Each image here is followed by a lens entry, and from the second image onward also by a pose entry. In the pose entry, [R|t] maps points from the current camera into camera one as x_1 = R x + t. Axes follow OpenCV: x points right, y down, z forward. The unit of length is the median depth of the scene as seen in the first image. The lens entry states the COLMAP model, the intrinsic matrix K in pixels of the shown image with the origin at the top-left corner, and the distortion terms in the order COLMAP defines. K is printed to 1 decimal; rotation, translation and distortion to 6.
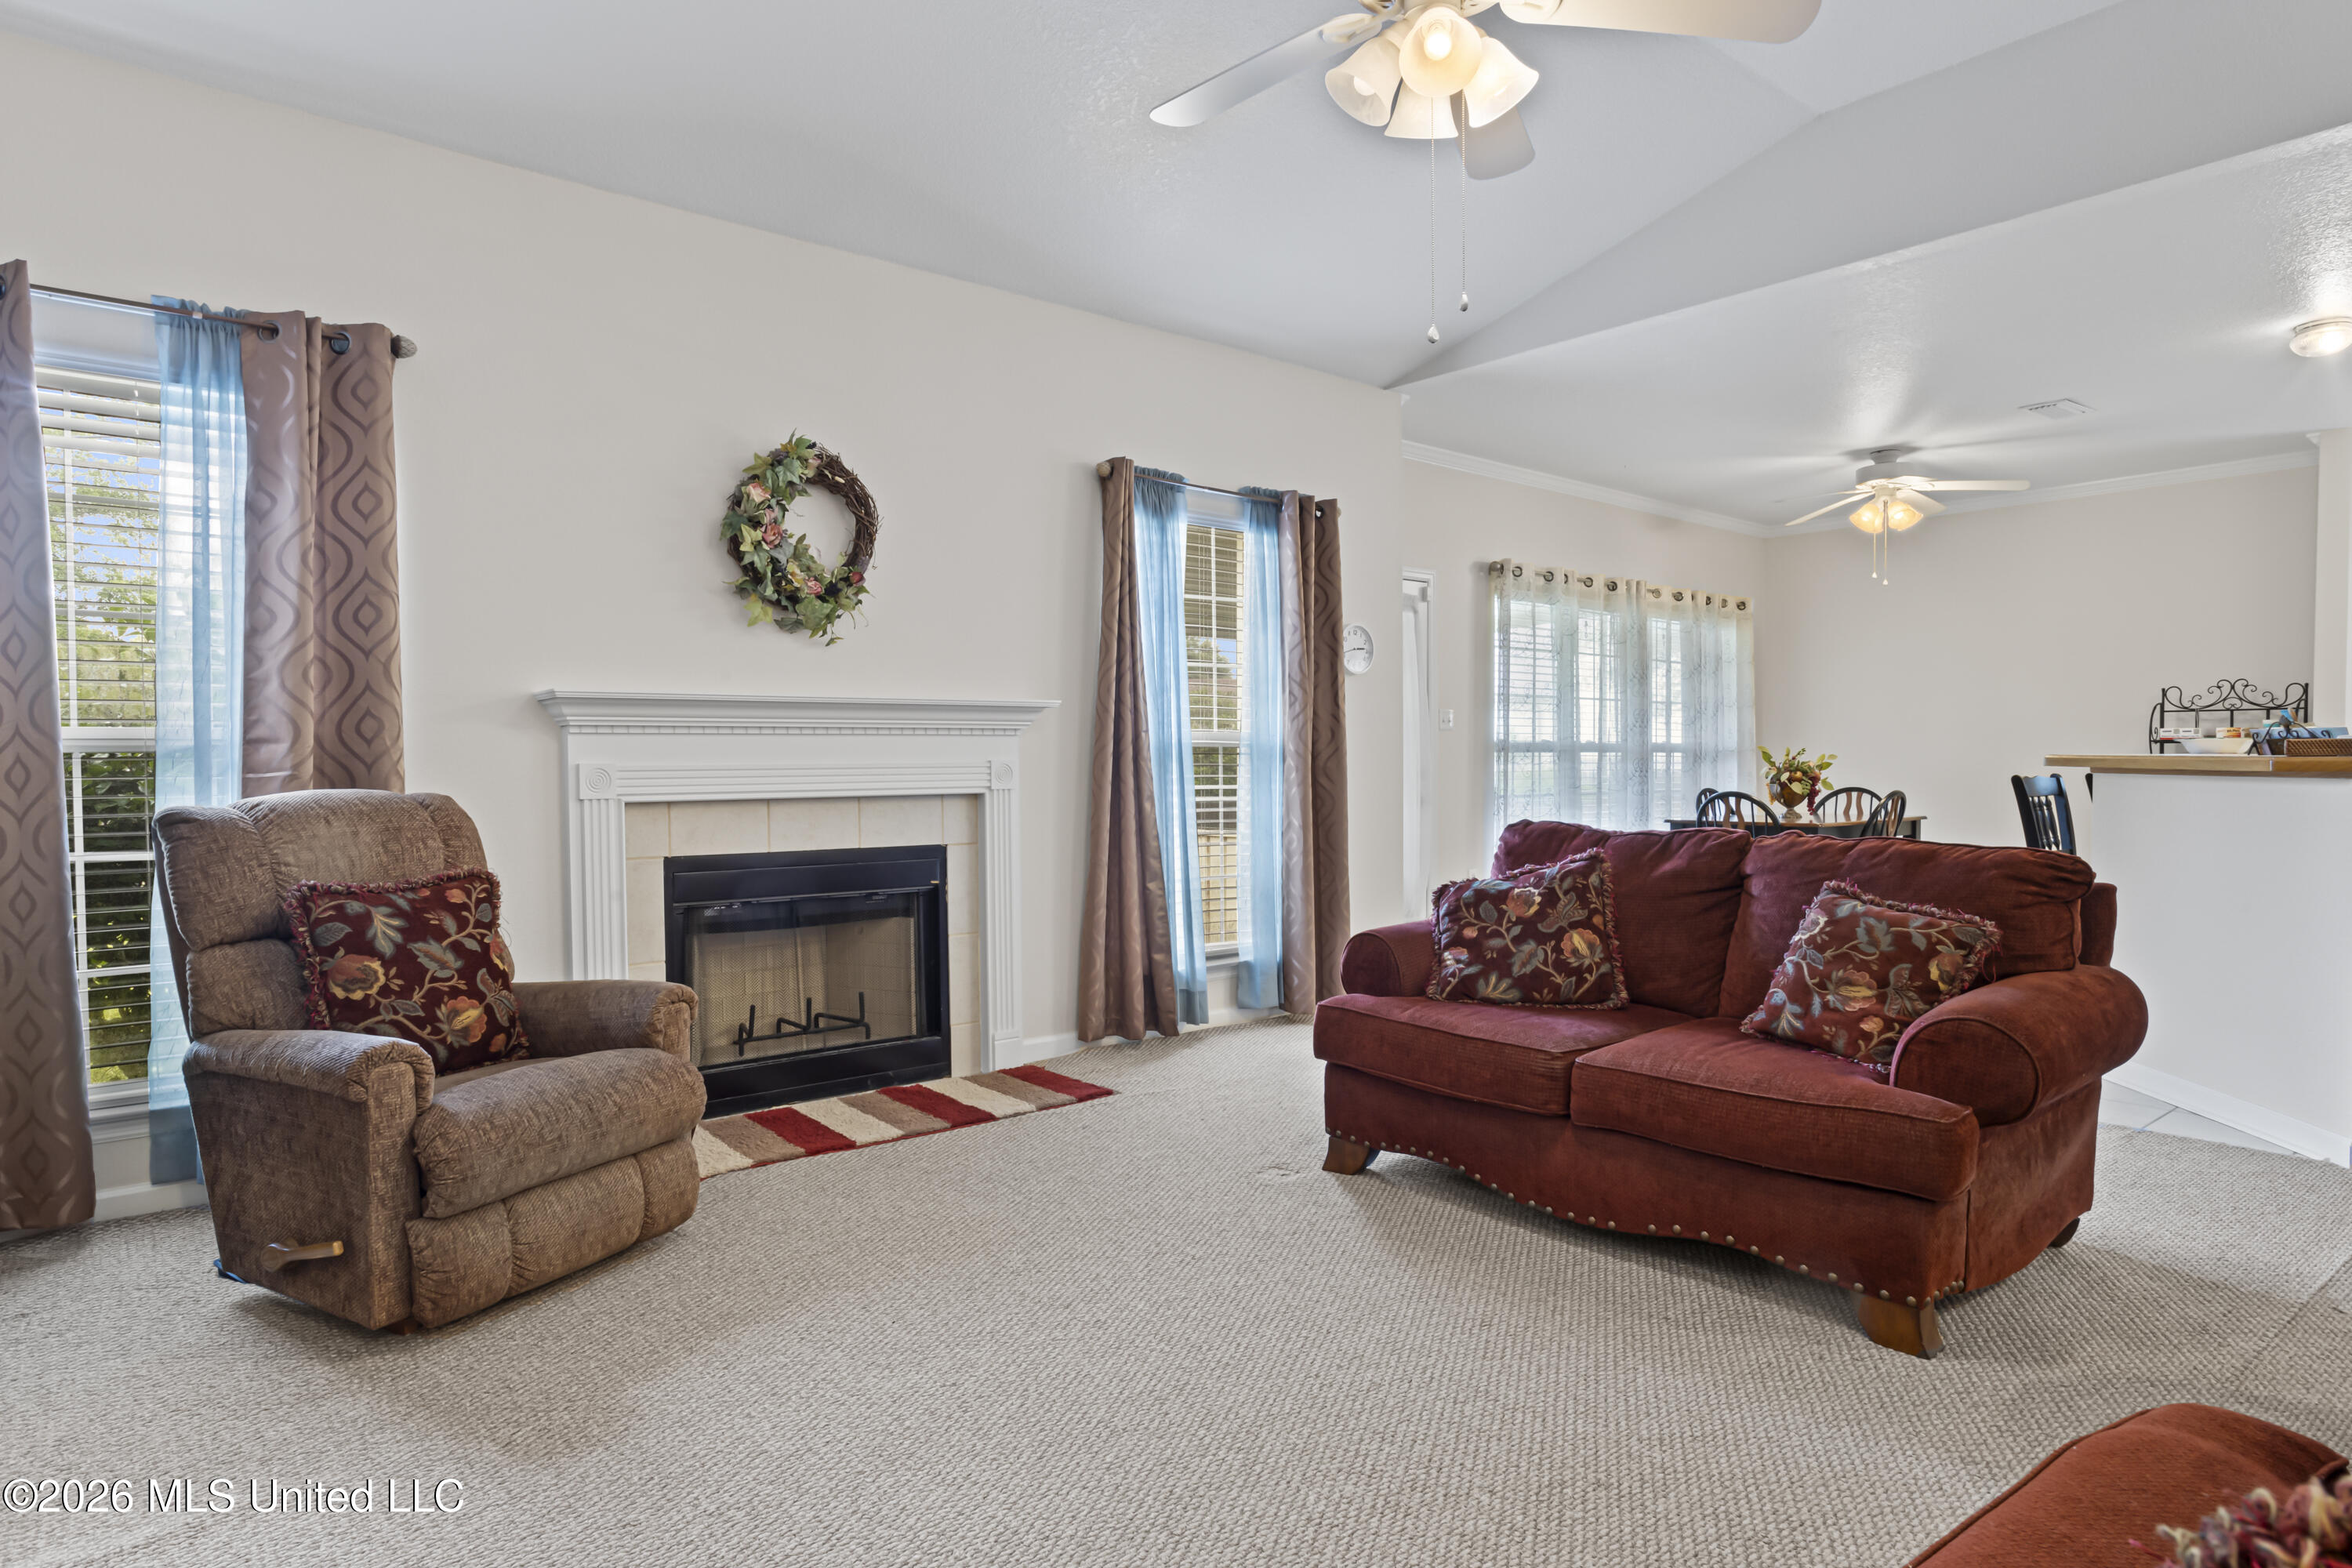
lens RADIAL K [[1405.7, 0, 1157.8], [0, 1405.7, 778.8], [0, 0, 1]] dist [-0.012355, 0.001080]
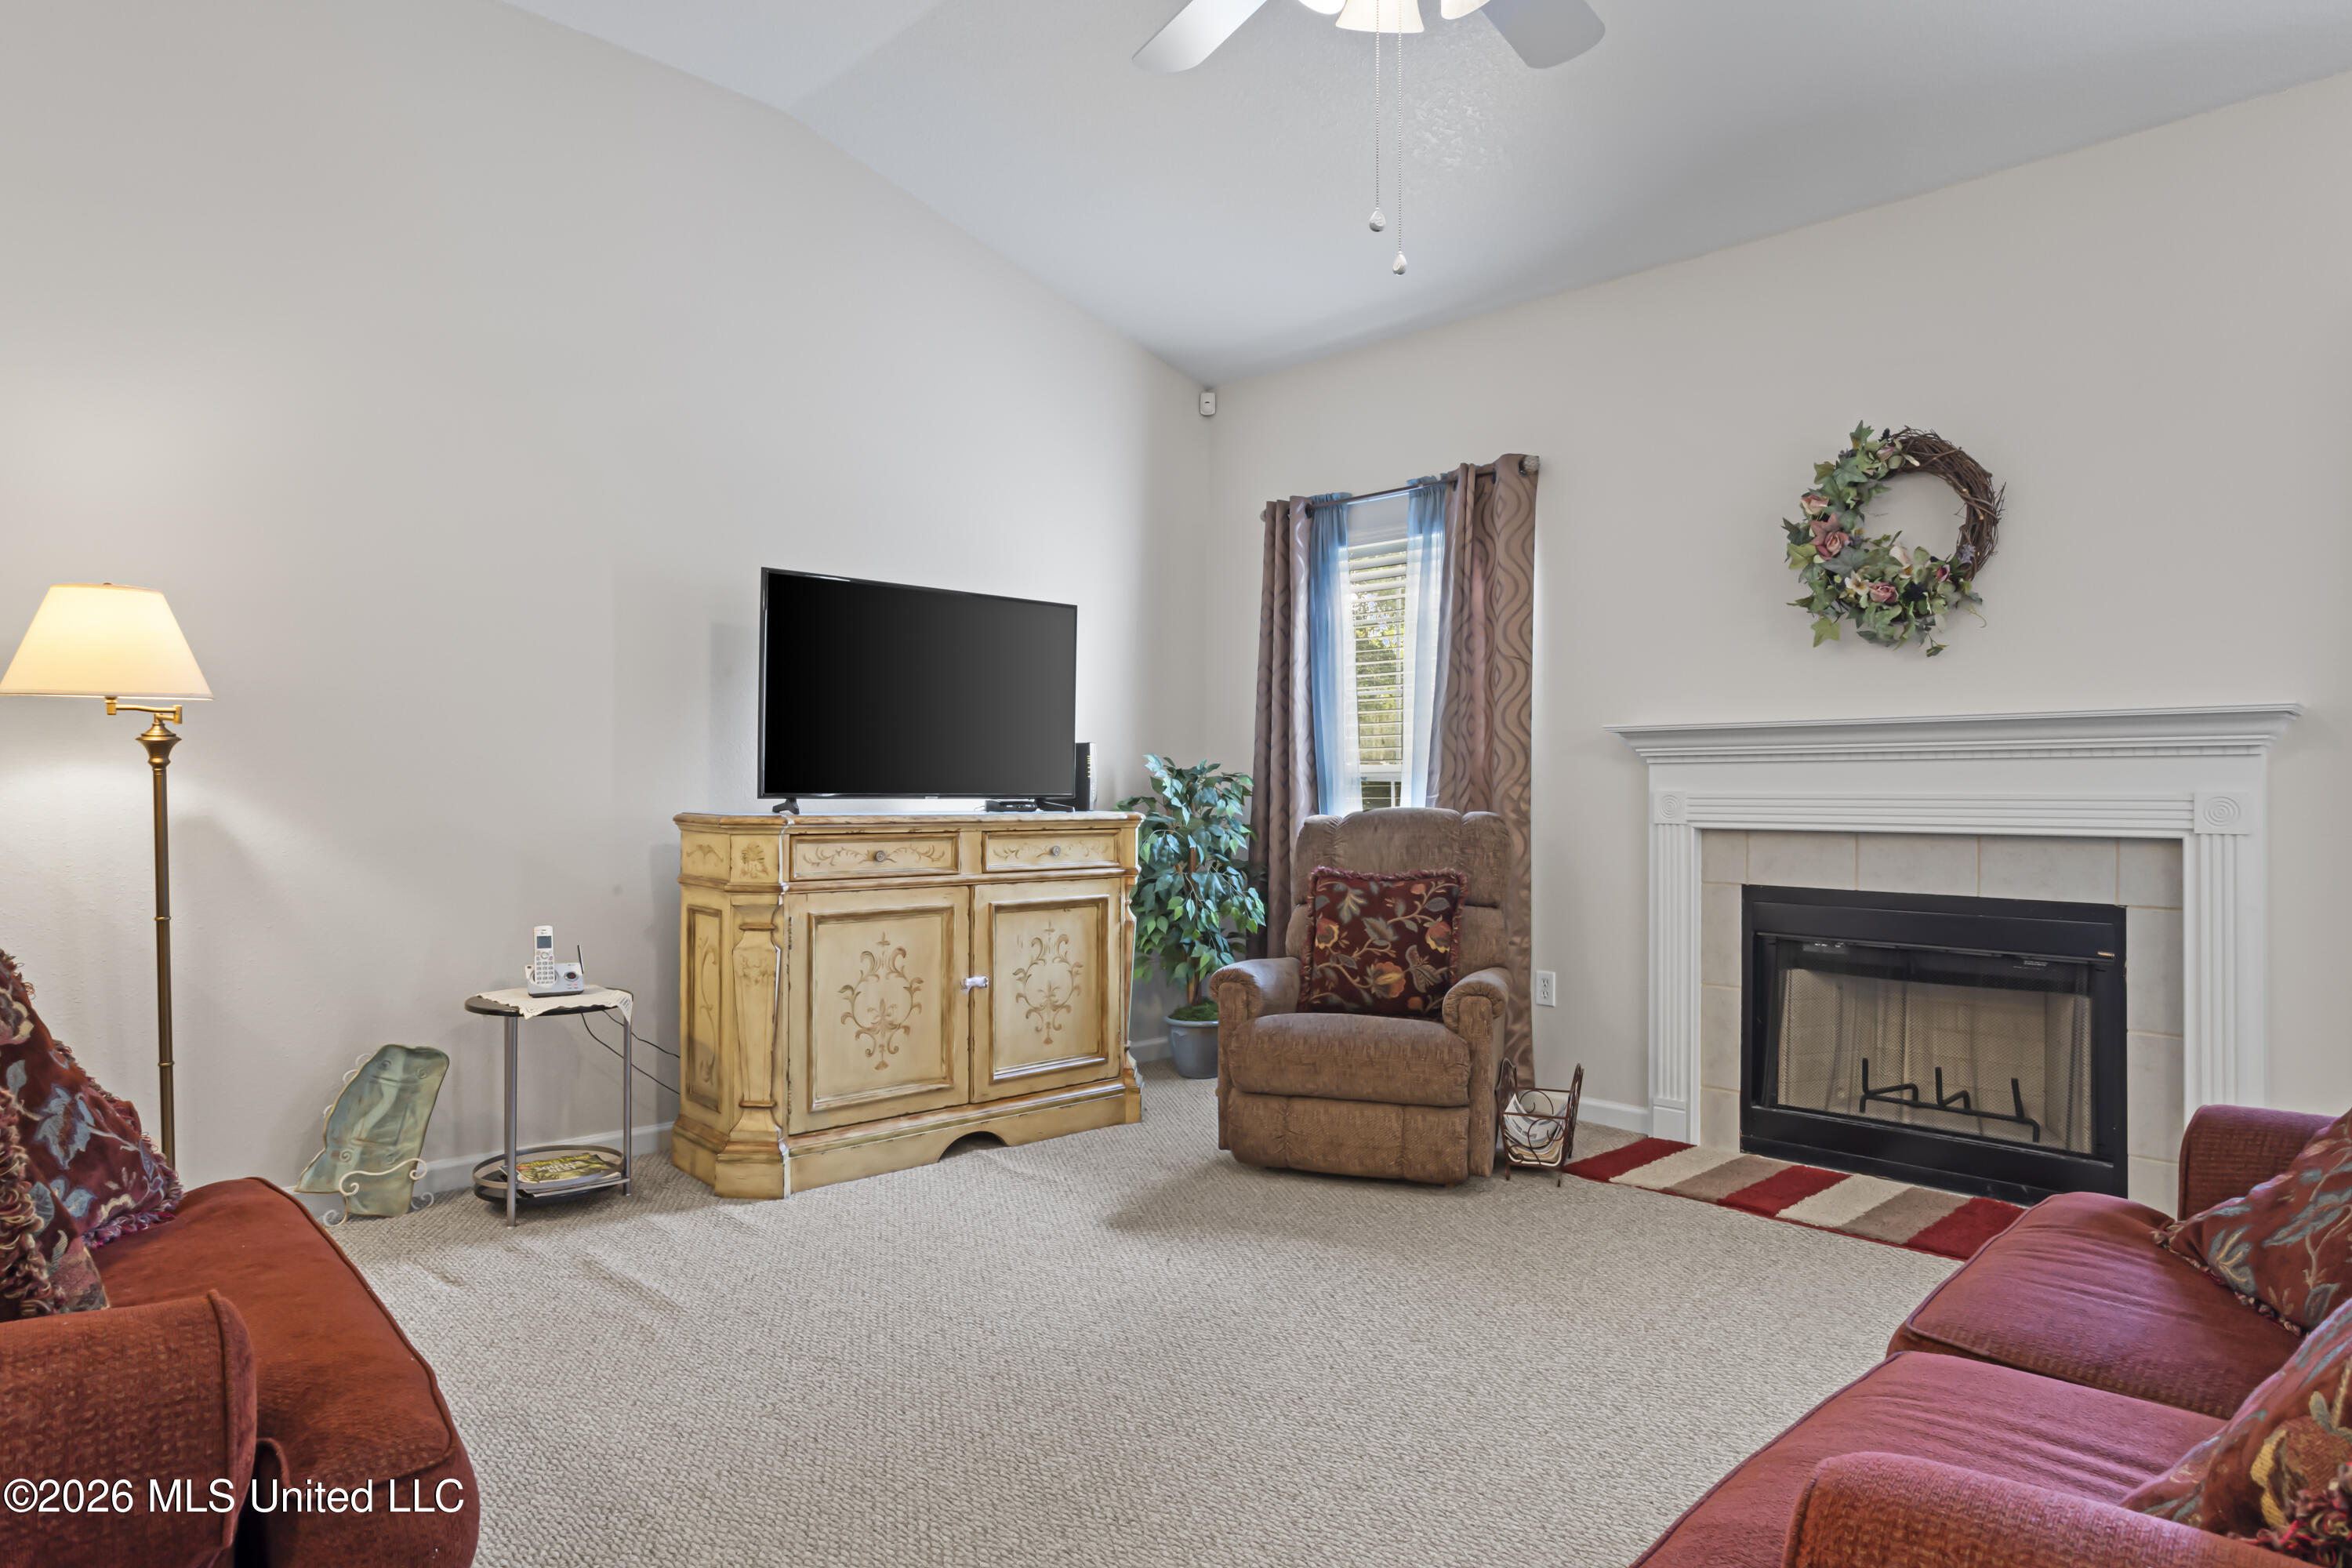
lens RADIAL K [[1405.7, 0, 1171.7], [0, 1405.7, 786.8], [0, 0, 1]] dist [-0.012355, 0.001080]
pose [[0.055332, 0.000009, -0.998468, 0.688162], [-0.017928, 0.999839, -0.000985, -0.006660], [0.998307, 0.017955, 0.055323, 0.580794]]
